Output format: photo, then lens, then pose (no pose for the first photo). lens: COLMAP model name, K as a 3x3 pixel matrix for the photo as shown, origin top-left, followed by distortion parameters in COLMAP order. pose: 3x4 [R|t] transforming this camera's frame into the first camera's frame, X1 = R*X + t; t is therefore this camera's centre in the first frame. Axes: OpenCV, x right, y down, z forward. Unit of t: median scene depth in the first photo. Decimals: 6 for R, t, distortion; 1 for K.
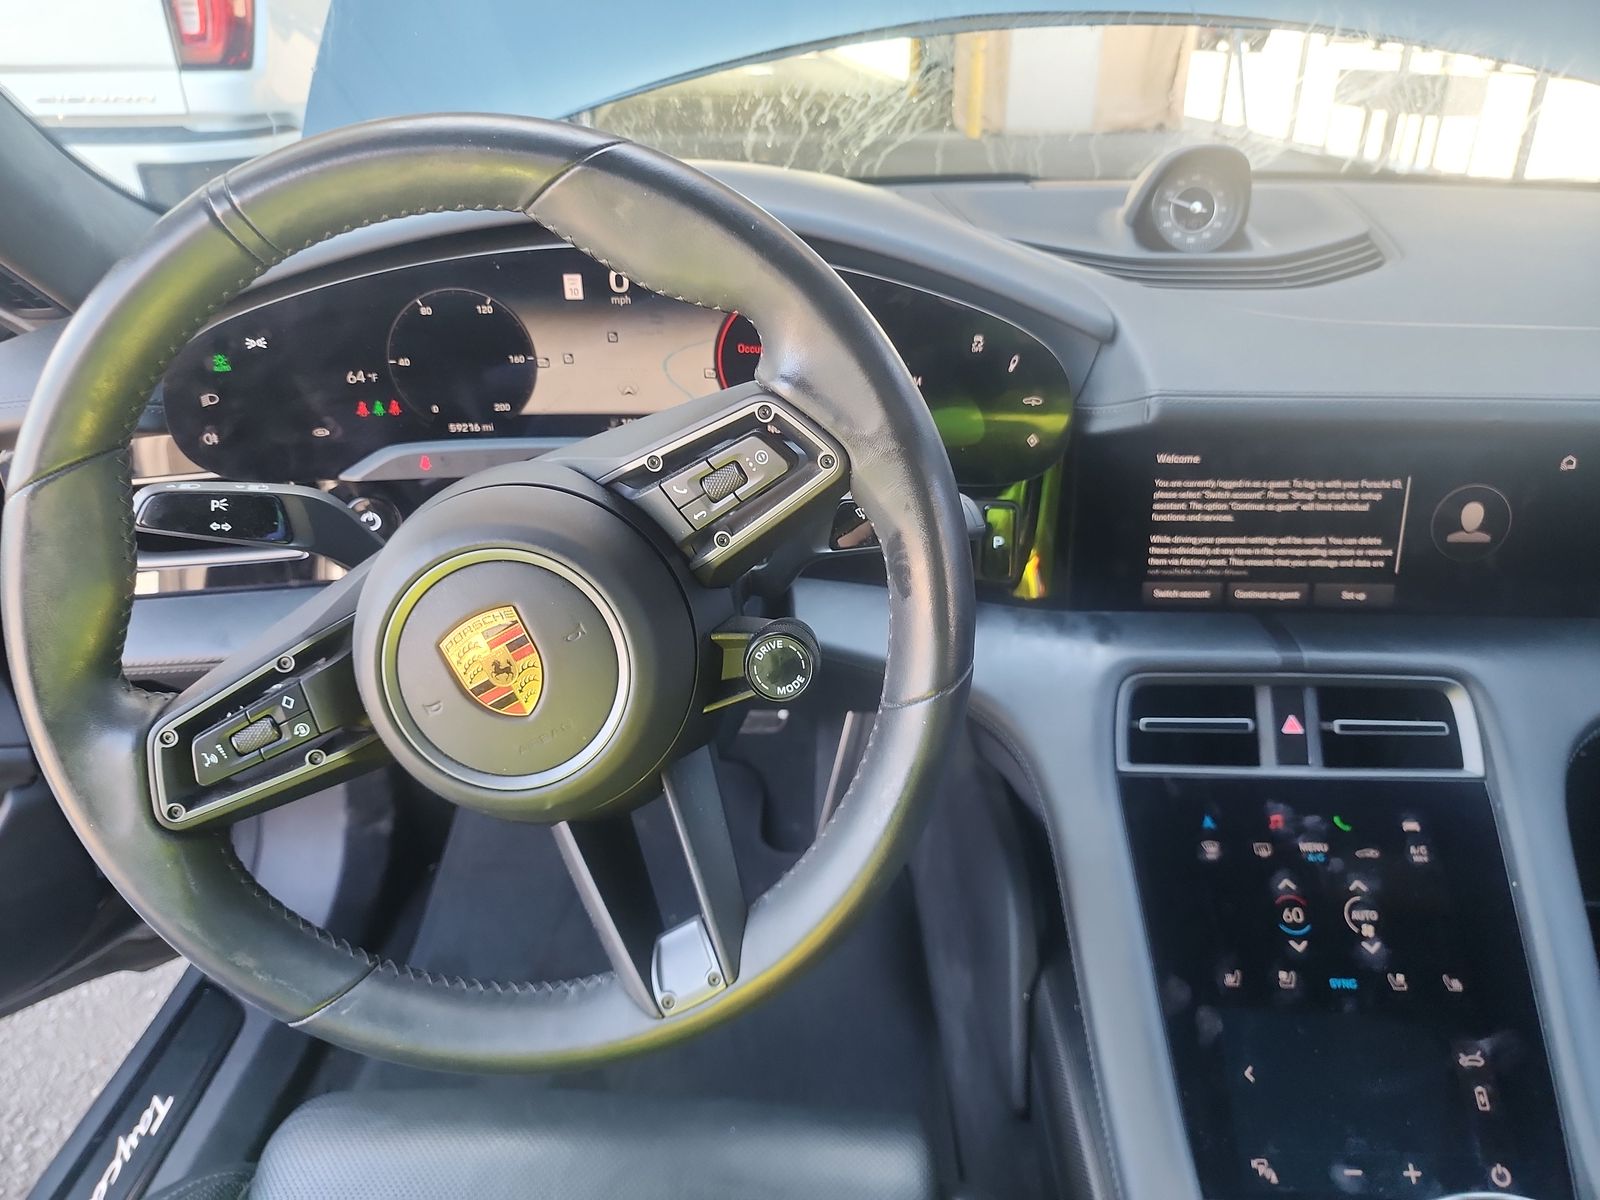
lens RADIAL K [[1068.2, 0, 839.2], [0, 1068.2, 570.7], [0, 0, 1]] dist [0.015013, -0.037695]
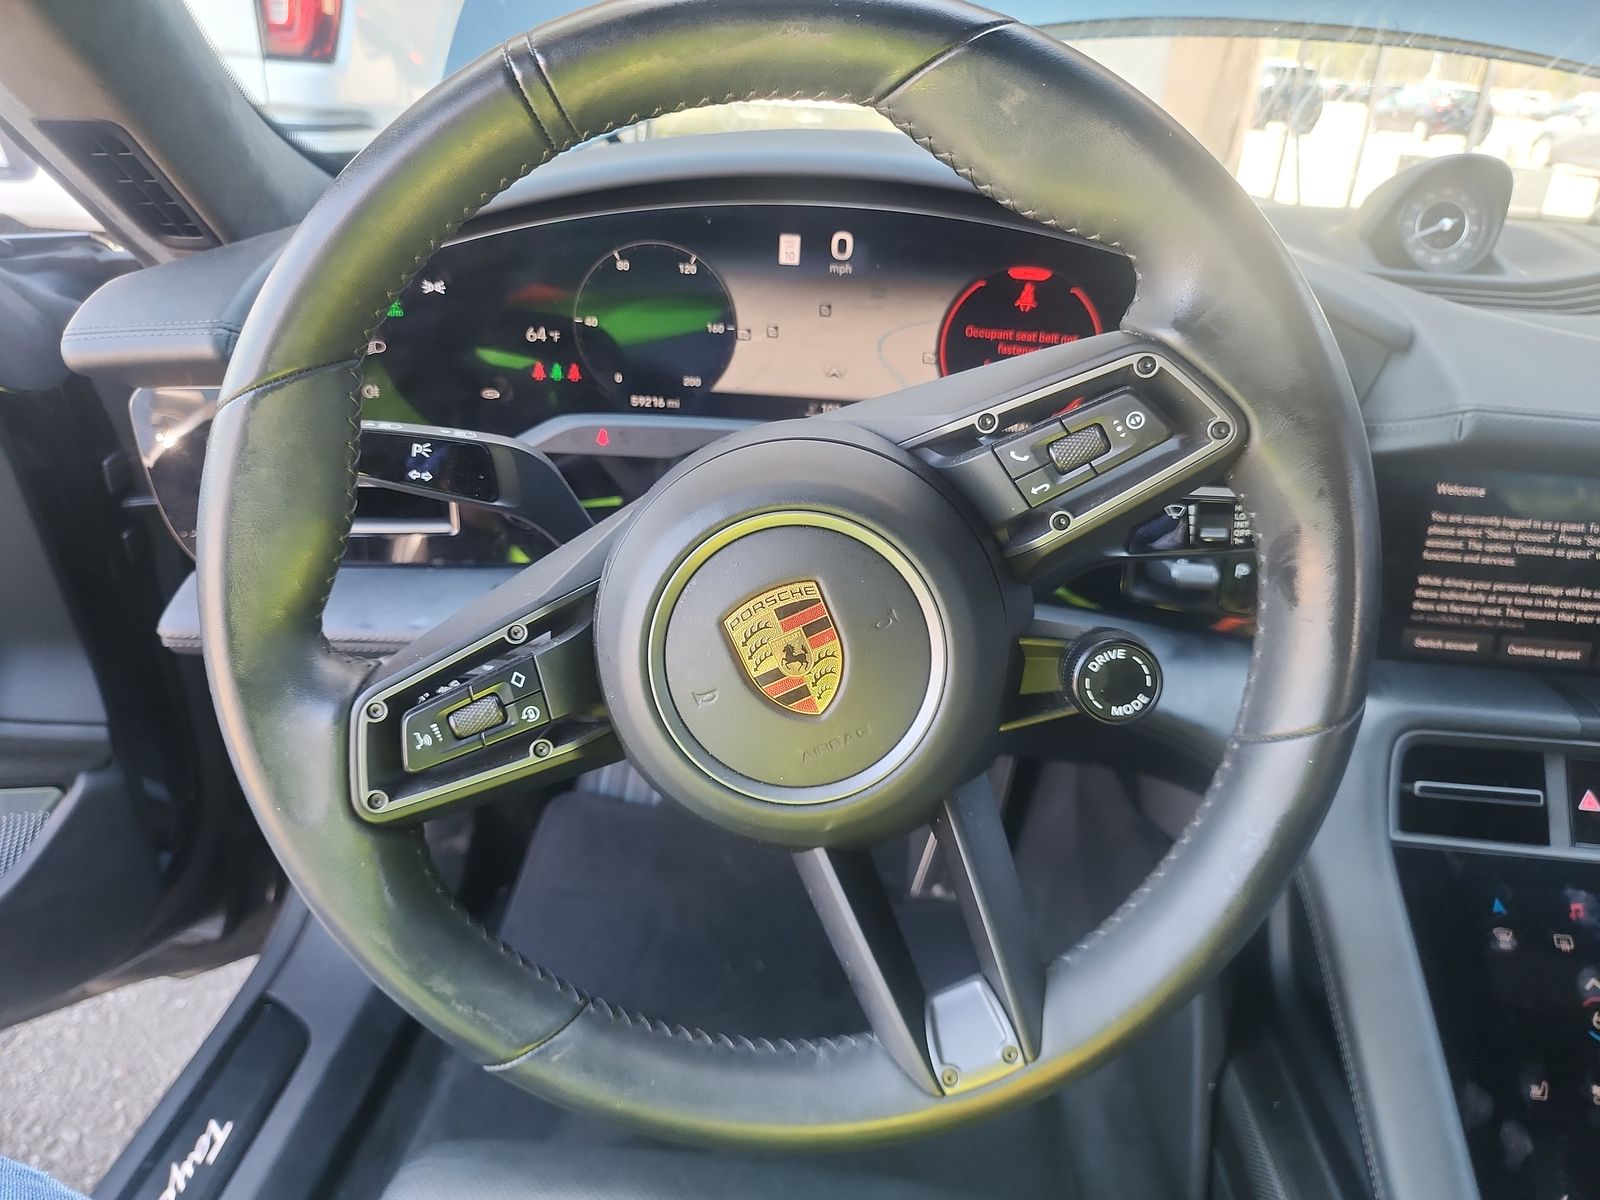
lens RADIAL K [[1085.1, 0, 837.4], [0, 1085.1, 597.0], [0, 0, 1]] dist [0.002571, -0.031691]
pose [[0.997233, 0.072490, -0.016493, -0.183751], [-0.072844, 0.997101, -0.022004, 0.042247], [0.014850, 0.023144, 0.999622, 0.110819]]
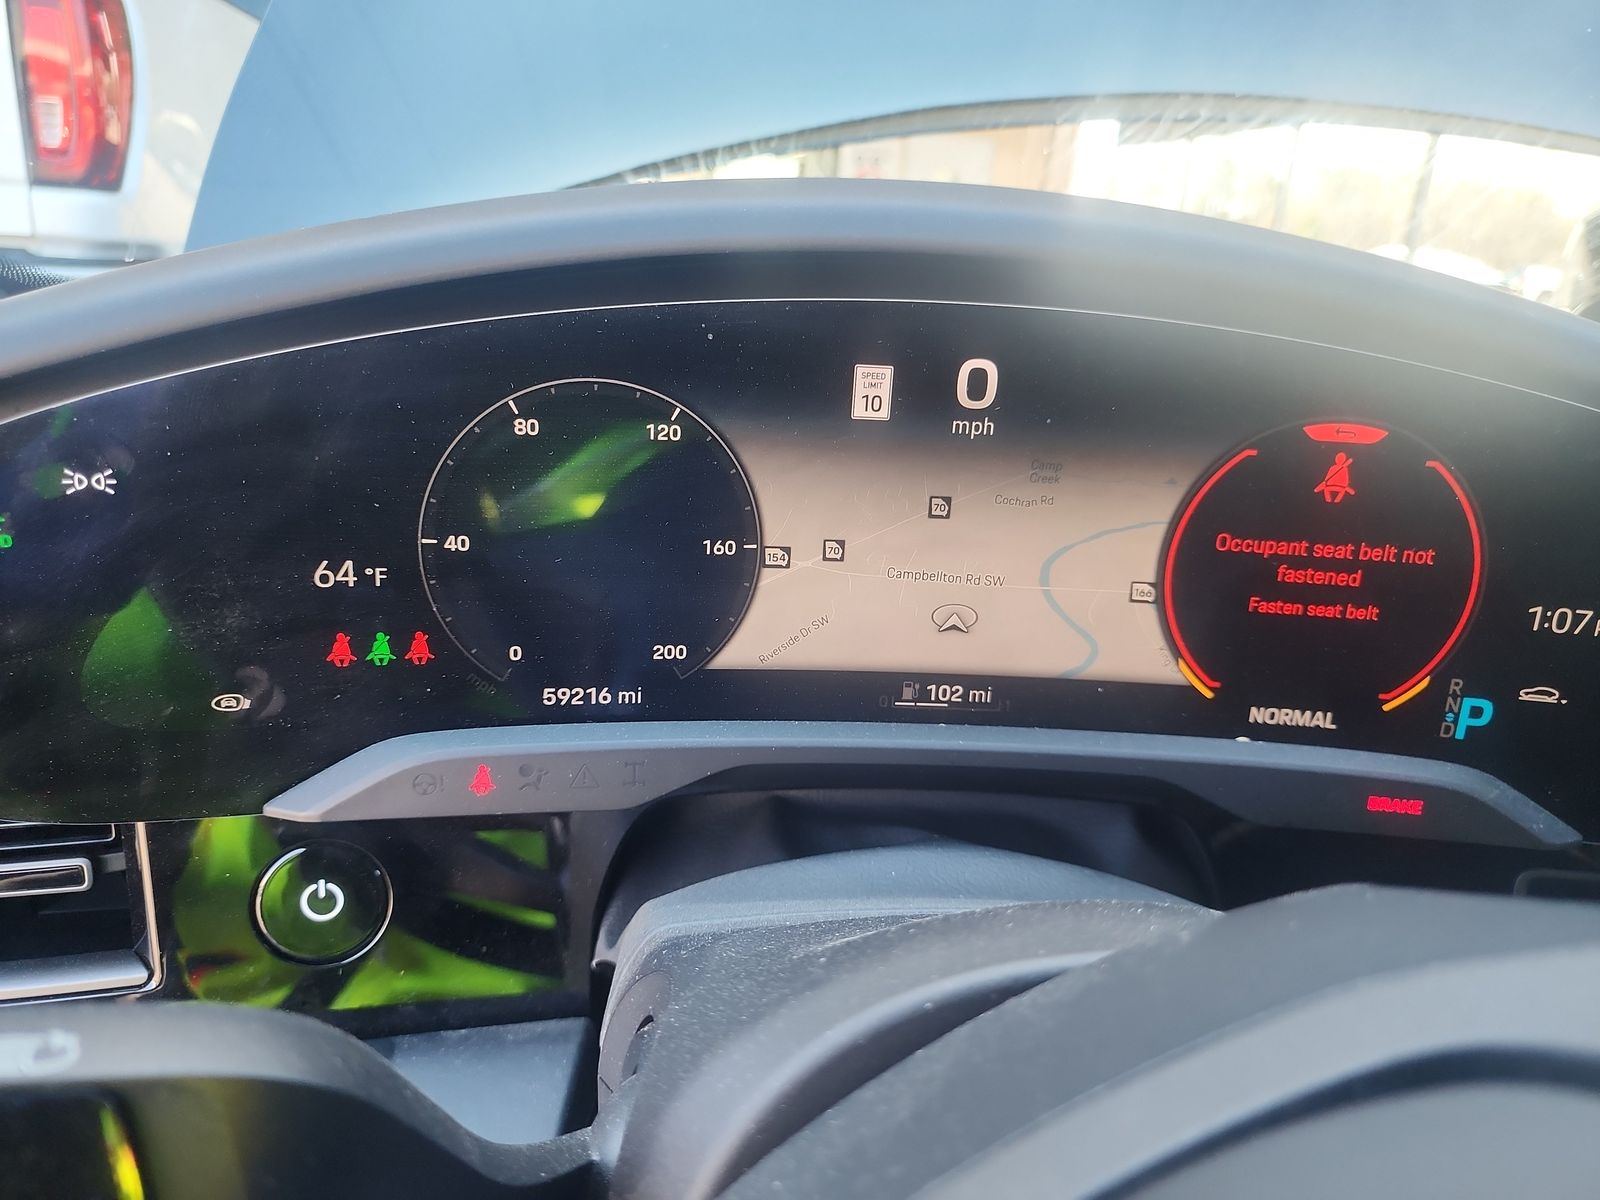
lens RADIAL K [[1085.1, 0, 837.4], [0, 1085.1, 597.0], [0, 0, 1]] dist [0.002571, -0.031691]
pose [[0.992263, 0.034111, 0.119380, -0.332958], [-0.015750, 0.988333, -0.151489, -0.120670], [-0.123155, 0.148437, 0.981223, 0.610189]]
